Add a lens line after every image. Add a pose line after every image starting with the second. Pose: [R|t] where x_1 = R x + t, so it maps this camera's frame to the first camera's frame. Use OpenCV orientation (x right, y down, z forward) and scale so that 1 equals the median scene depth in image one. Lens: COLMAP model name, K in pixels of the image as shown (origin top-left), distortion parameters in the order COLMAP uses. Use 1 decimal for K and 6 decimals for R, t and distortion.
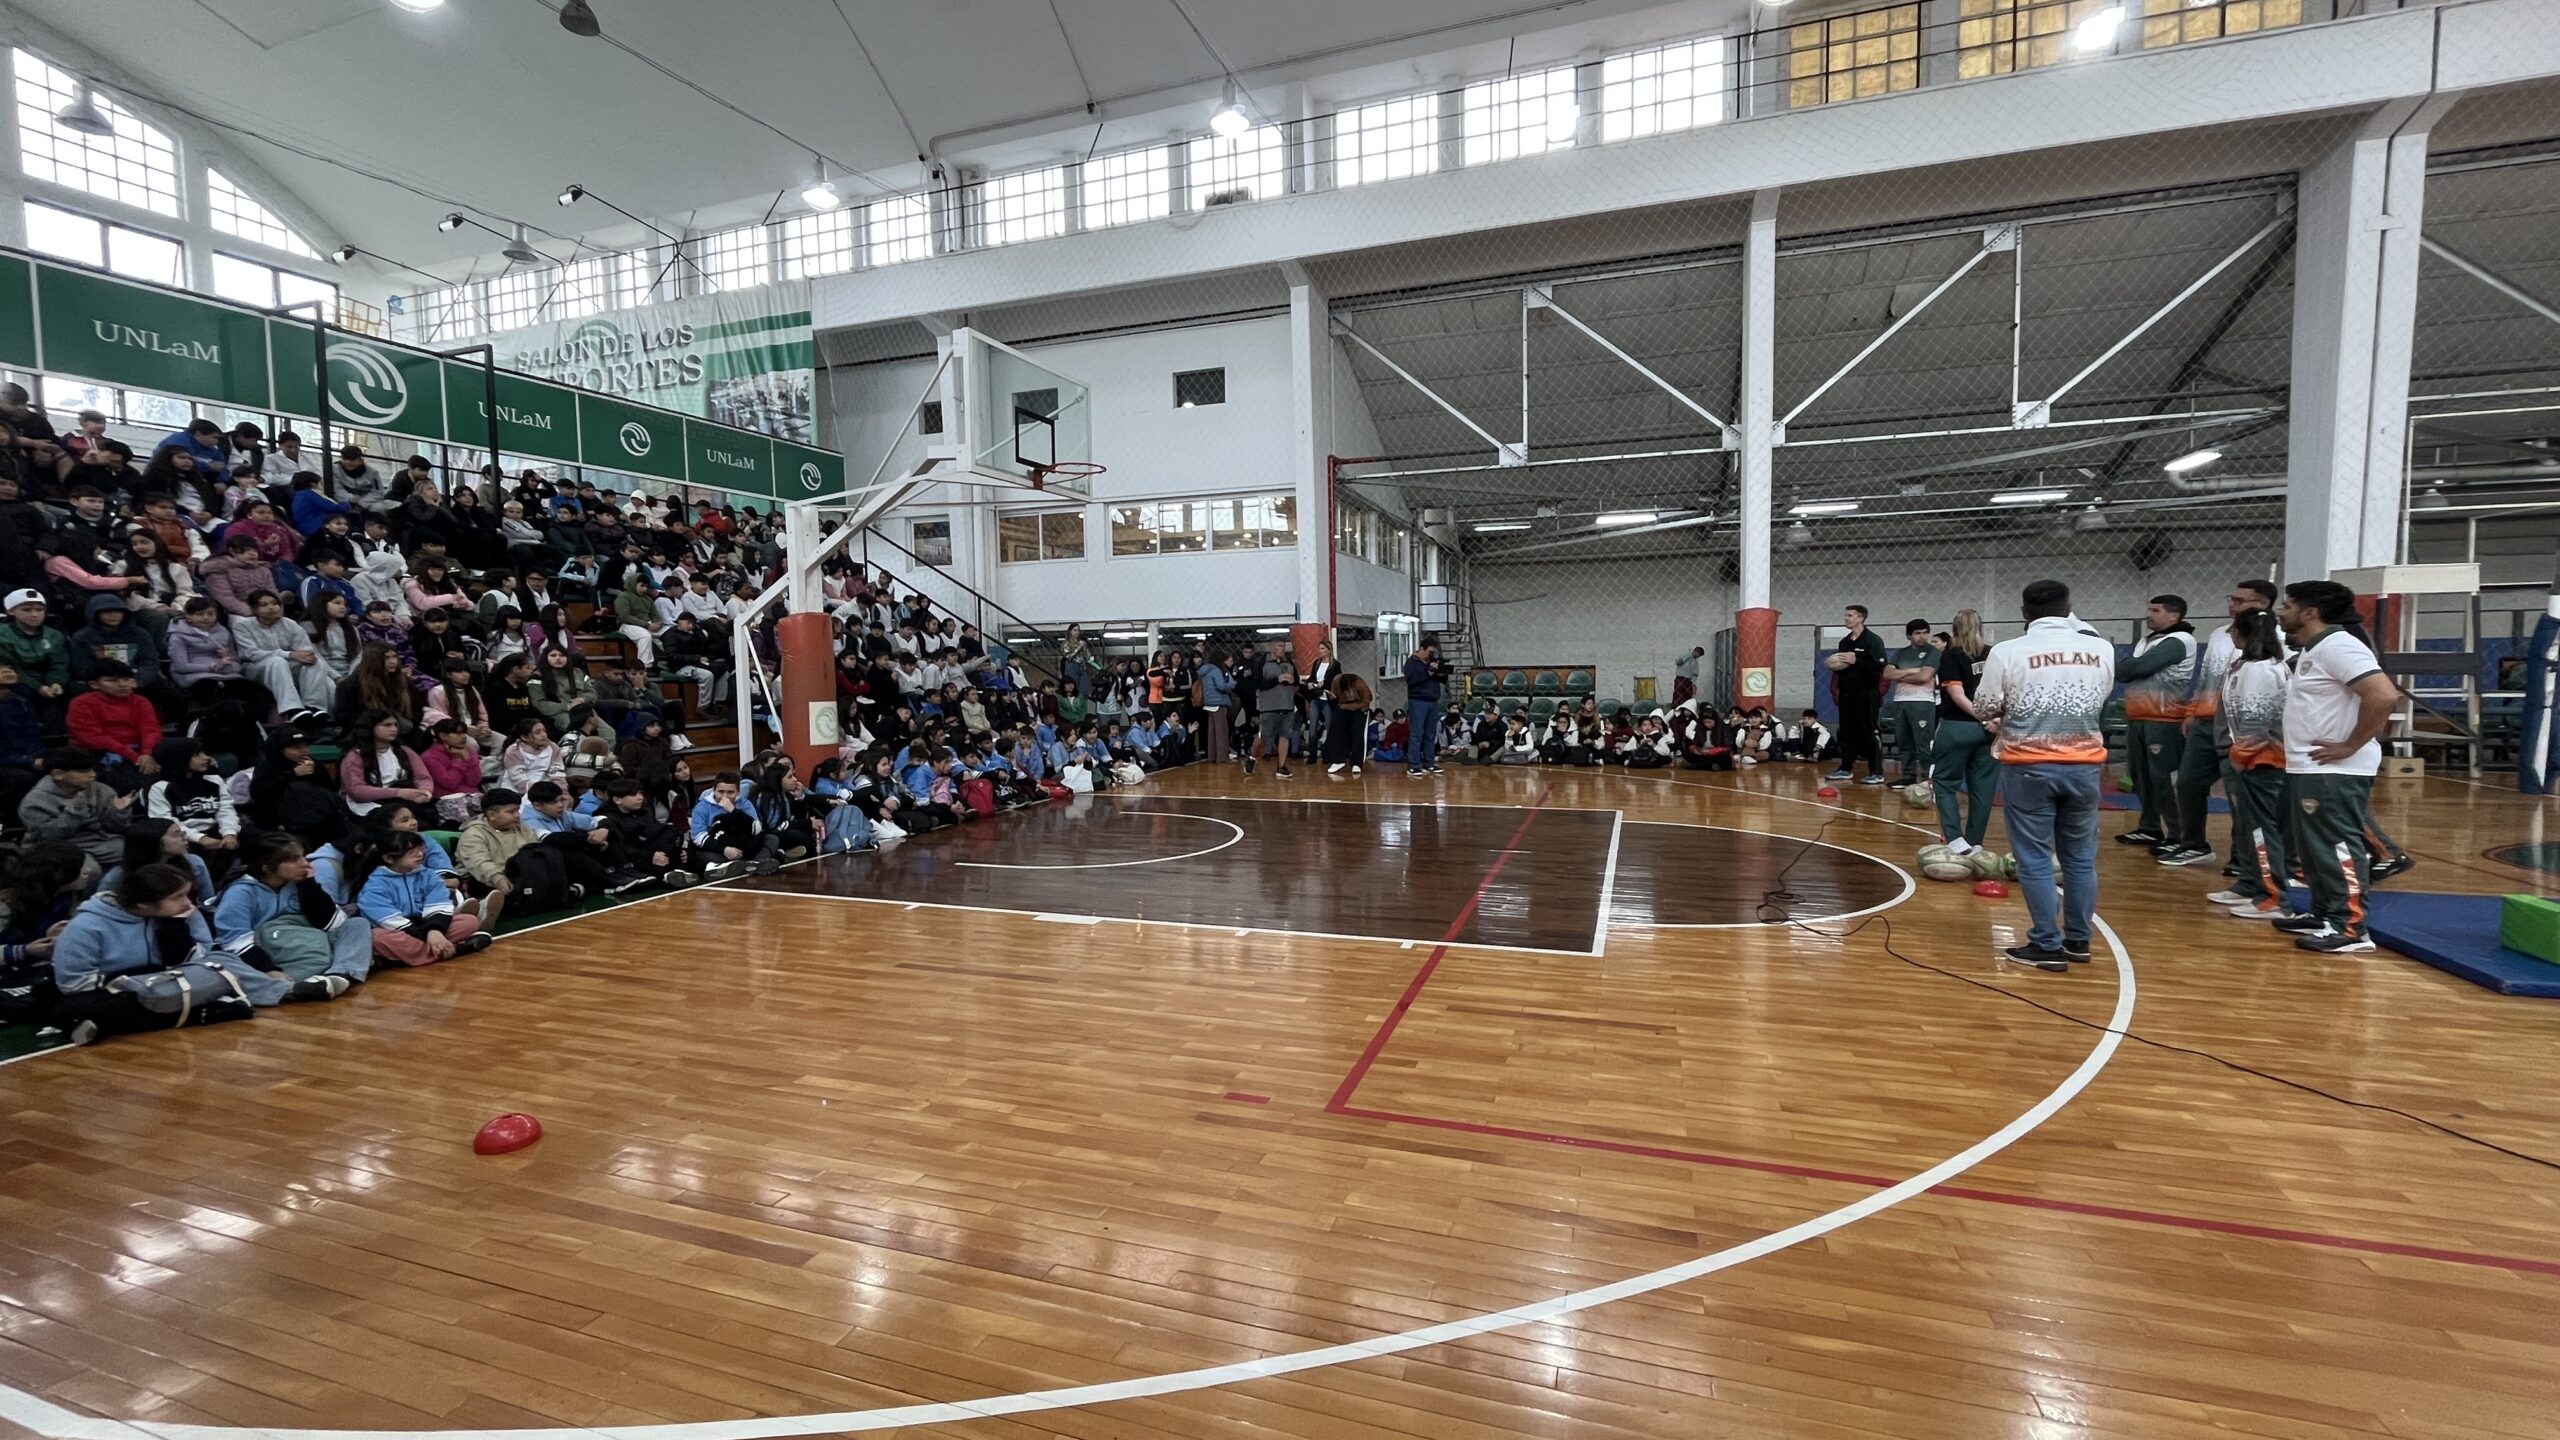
lens RADIAL K [[1045.1, 0, 1274.4], [0, 1045.1, 717.1], [0, 0, 1]] dist [-0.002138, -0.000389]
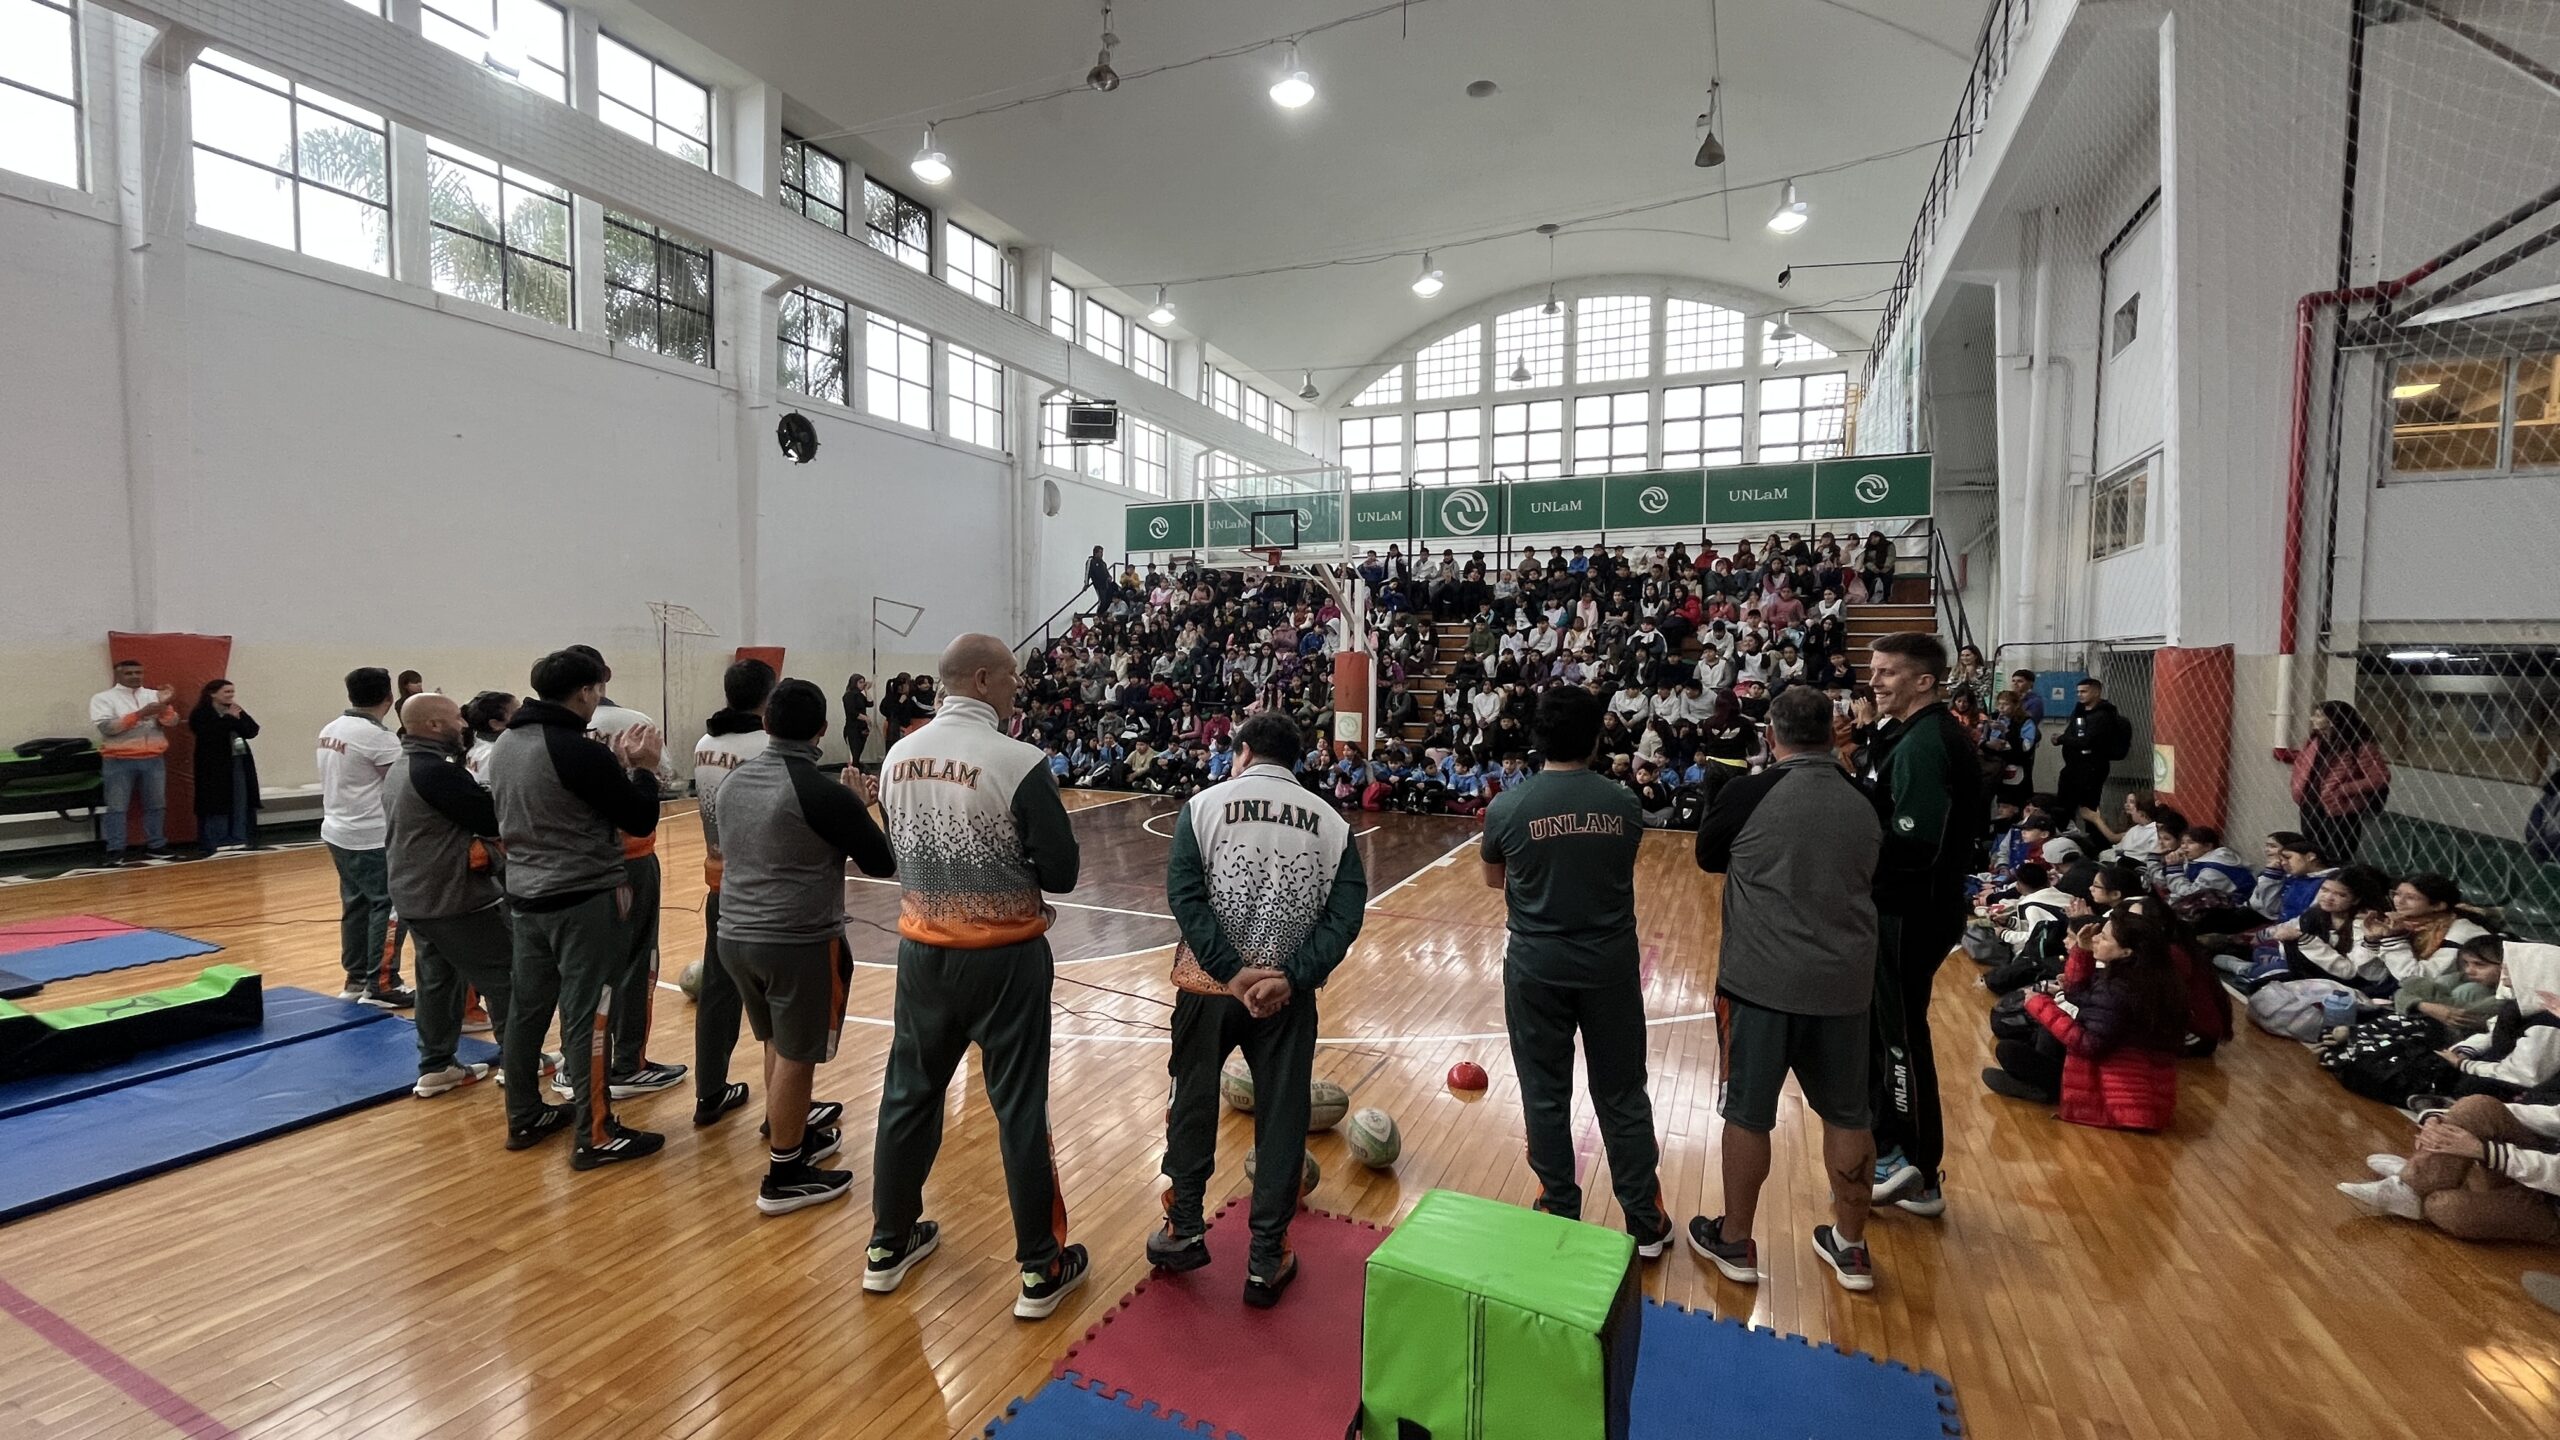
lens RADIAL K [[1045.1, 0, 1273.7], [0, 1045.1, 712.3], [0, 0, 1]] dist [-0.002138, -0.000389]
pose [[-0.100507, 0.067131, -0.992669, 1.108996], [-0.064153, 0.995208, 0.073799, -0.127234], [0.992866, 0.071100, -0.095718, 1.122743]]
